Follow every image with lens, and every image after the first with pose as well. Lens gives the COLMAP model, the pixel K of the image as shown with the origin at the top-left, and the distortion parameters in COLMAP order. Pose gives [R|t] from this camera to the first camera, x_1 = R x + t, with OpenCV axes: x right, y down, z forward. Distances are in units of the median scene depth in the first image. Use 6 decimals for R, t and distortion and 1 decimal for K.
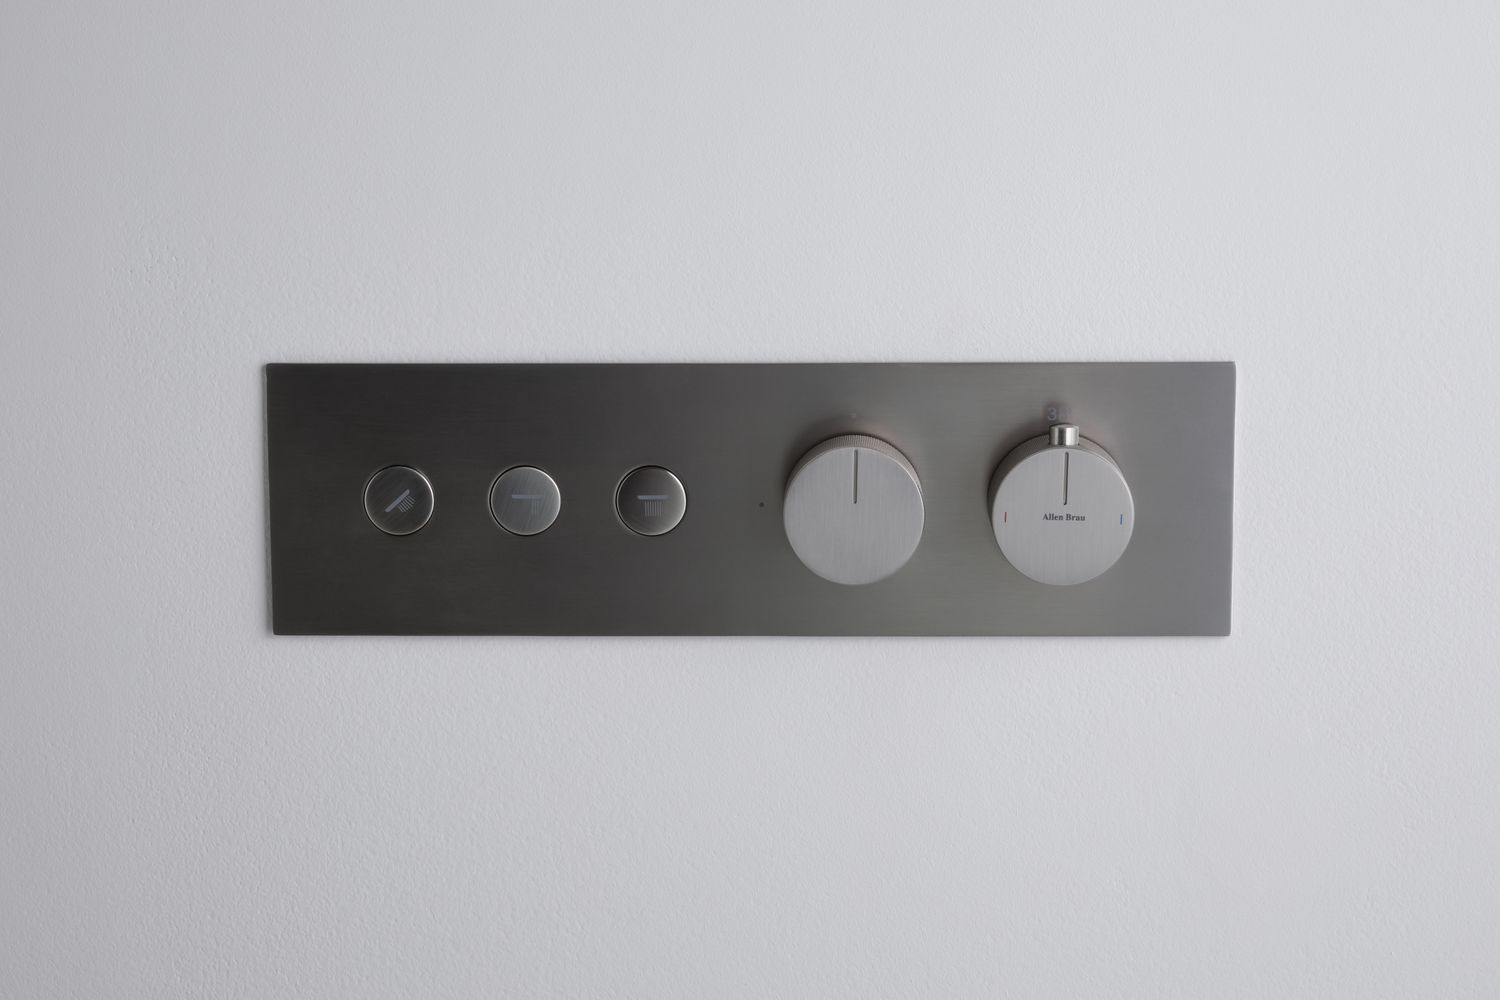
lens RADIAL K [[3923.7, 0, 748.9], [0, 3923.7, 501.6], [0, 0, 1]] dist [-0.046747, 0.000000]
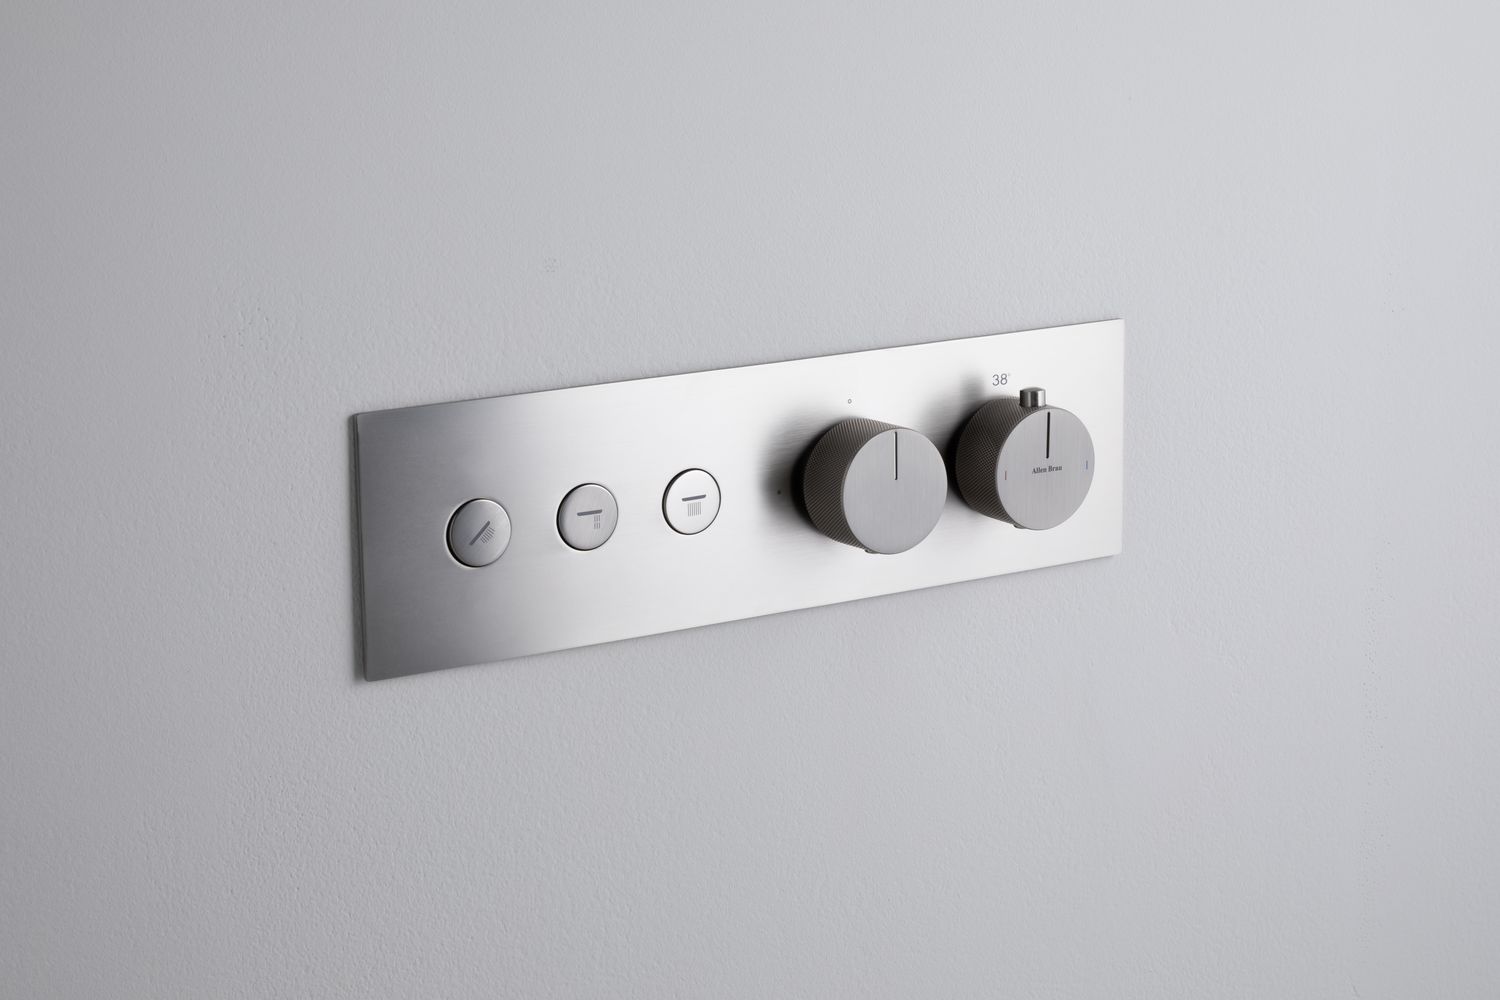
lens RADIAL K [[3263.9, 0, 757.6], [0, 3263.9, 438.5], [0, 0, 1]] dist [-0.037775, 0.000000]
pose [[0.838709, -0.117299, 0.531797, -0.475736], [0.108812, 0.992932, 0.047402, -0.056884], [-0.533598, 0.018110, 0.845544, 0.238263]]
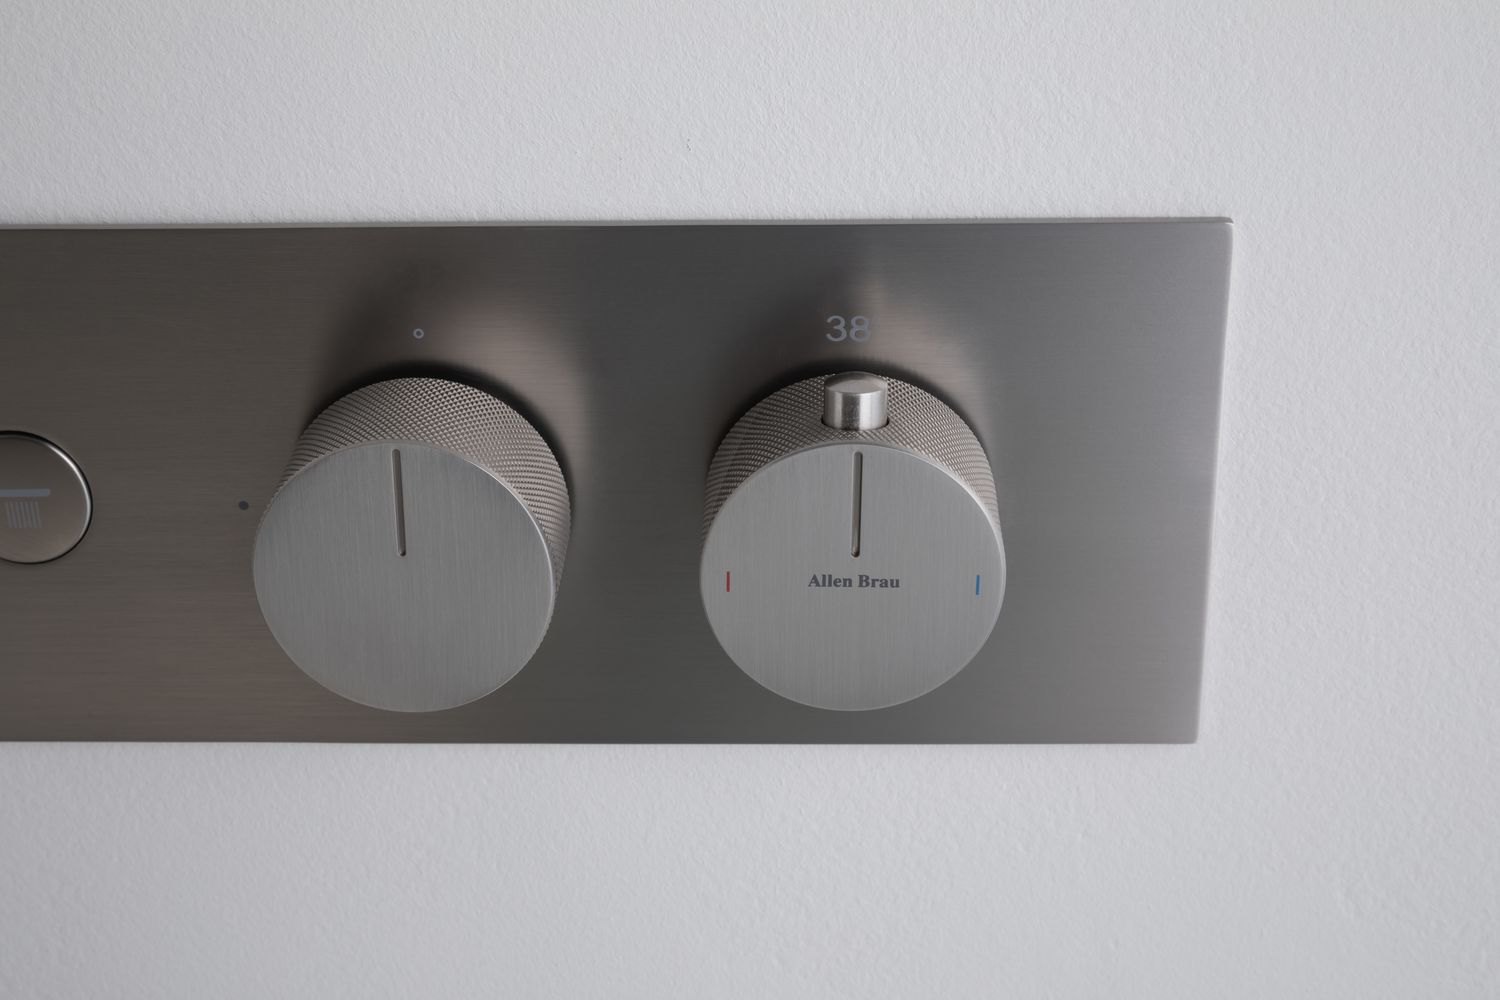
lens RADIAL K [[2579.2, 0, 756.7], [0, 2579.2, 499.8], [0, 0, 1]] dist [-0.008055, 0.000000]
pose [[0.999917, -0.006732, -0.010963, 0.069958], [0.009390, 0.964409, 0.264249, -0.083330], [0.008794, -0.264330, 0.964392, 0.685924]]
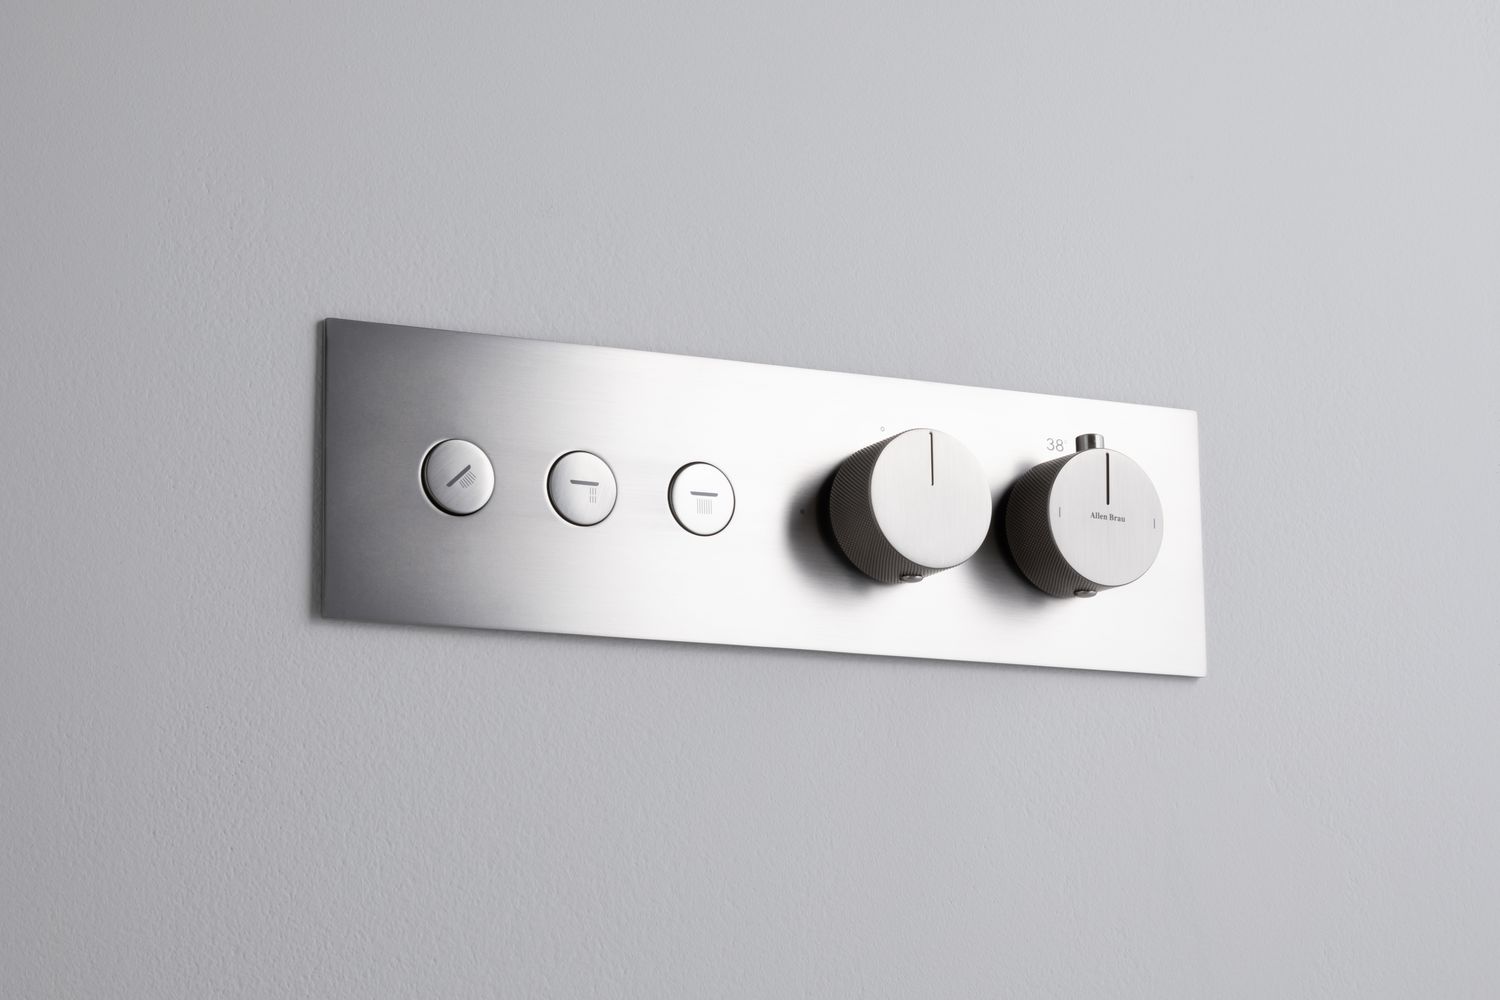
lens RADIAL K [[3751.0, 0, 751.9], [0, 3751.0, 502.1], [0, 0, 1]] dist [-0.033030, 0.000000]
pose [[0.866063, 0.086348, 0.492422, -0.458745], [0.100614, 0.934713, -0.340865, 0.309591], [-0.489706, 0.344755, 0.800832, 0.263377]]
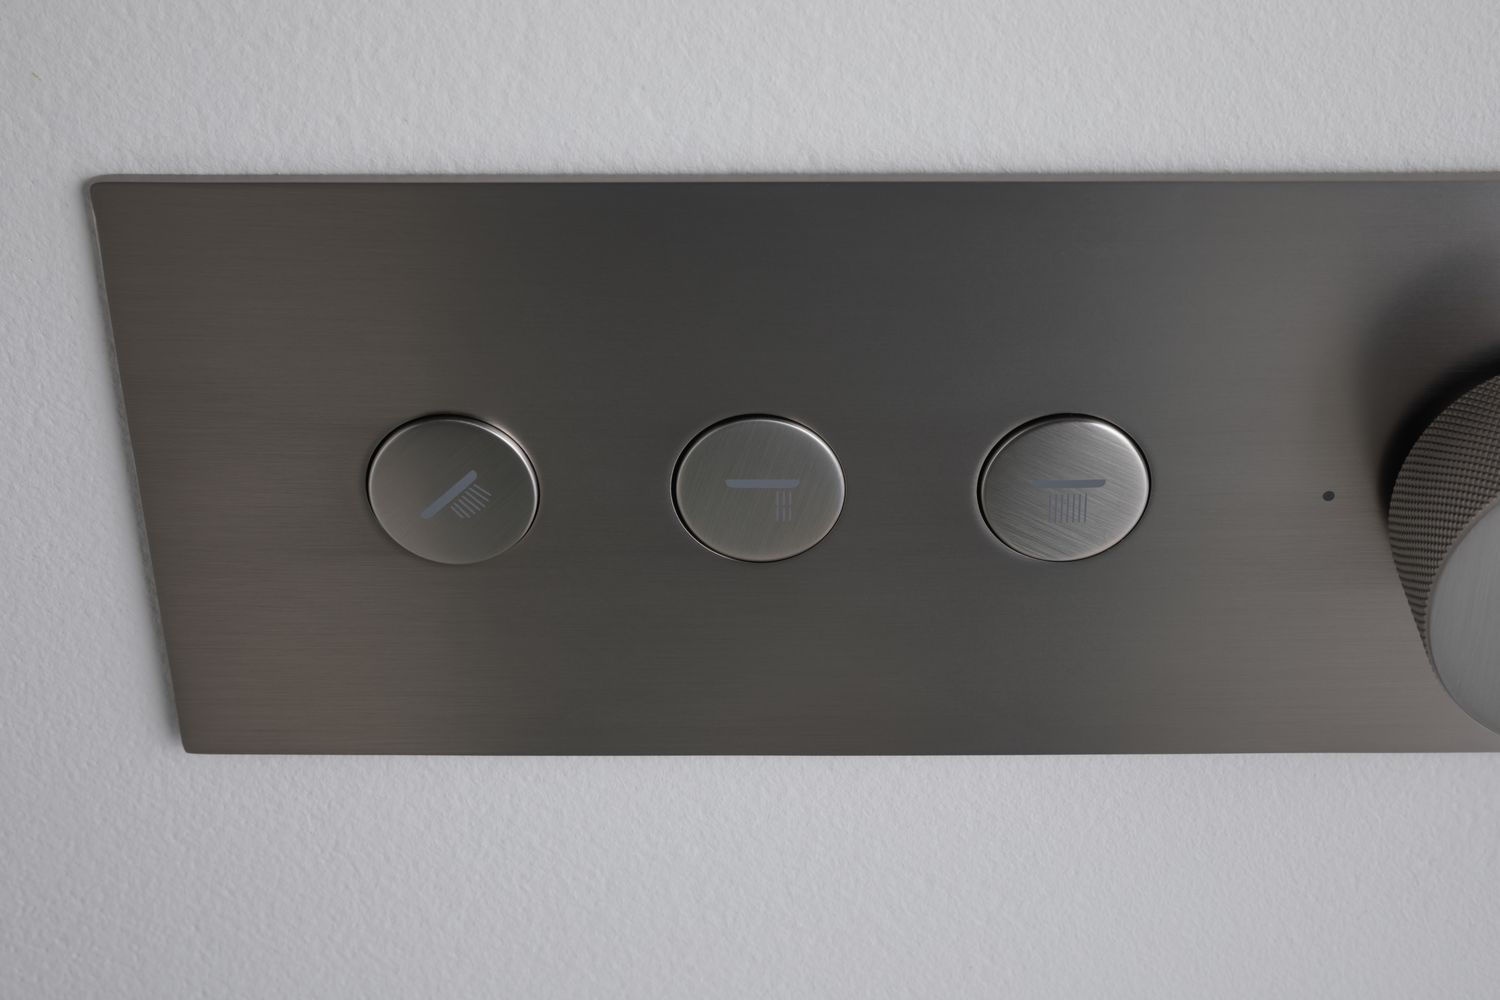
lens RADIAL K [[2524.8, 0, 807.0], [0, 2524.8, 513.9], [0, 0, 1]] dist [-0.022811, 0.000000]
pose [[0.999633, -0.012875, 0.023817, -0.057919], [0.003077, 0.928013, 0.372534, -0.096290], [-0.026899, -0.372324, 0.927713, 0.746762]]
